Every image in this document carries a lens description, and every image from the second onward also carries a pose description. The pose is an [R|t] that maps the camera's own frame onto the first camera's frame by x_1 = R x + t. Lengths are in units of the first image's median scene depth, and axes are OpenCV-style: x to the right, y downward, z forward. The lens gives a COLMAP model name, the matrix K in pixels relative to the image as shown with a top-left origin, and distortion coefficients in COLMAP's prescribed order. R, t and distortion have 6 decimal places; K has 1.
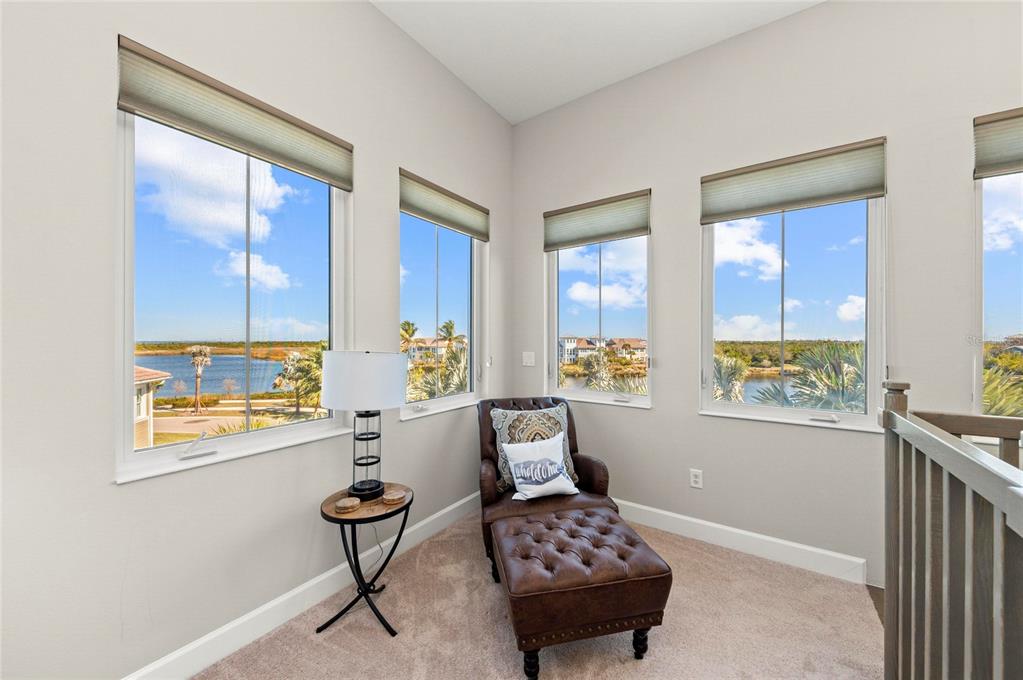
lens RADIAL K [[371.9, 0, 513.9], [0, 371.9, 341.3], [0, 0, 1]] dist [0.015275, -0.009133]
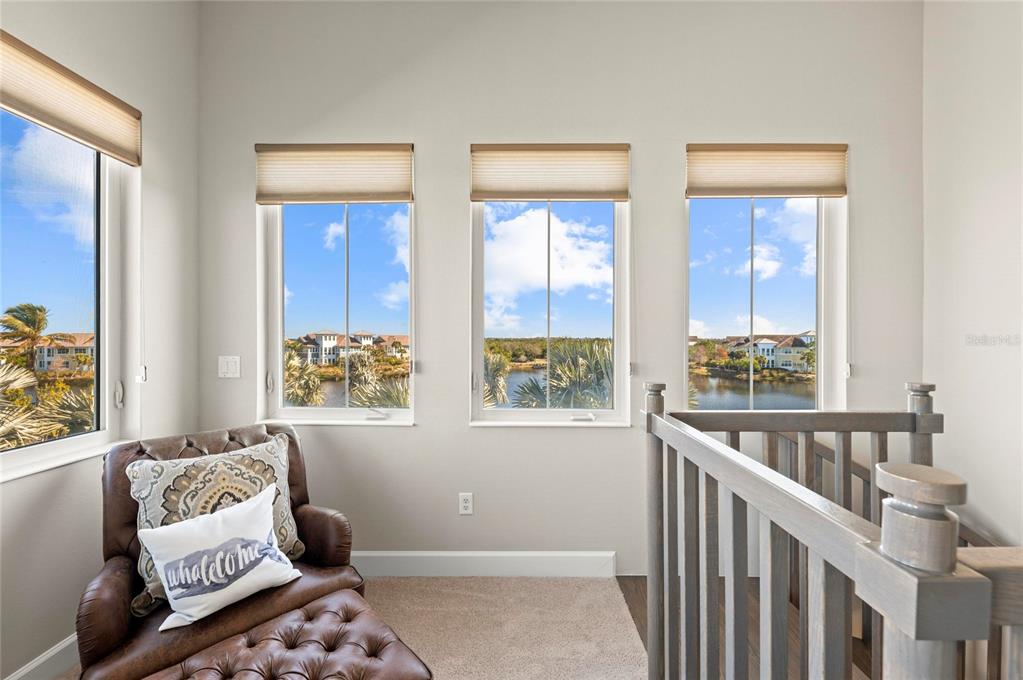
lens RADIAL K [[392.0, 0, 516.5], [0, 392.0, 342.7], [0, 0, 1]] dist [0.014705, -0.008271]
pose [[0.834656, -0.005540, 0.550744, 0.100660], [-0.000614, 0.999939, 0.010988, -0.001778], [-0.550772, -0.009509, 0.834602, 0.207574]]
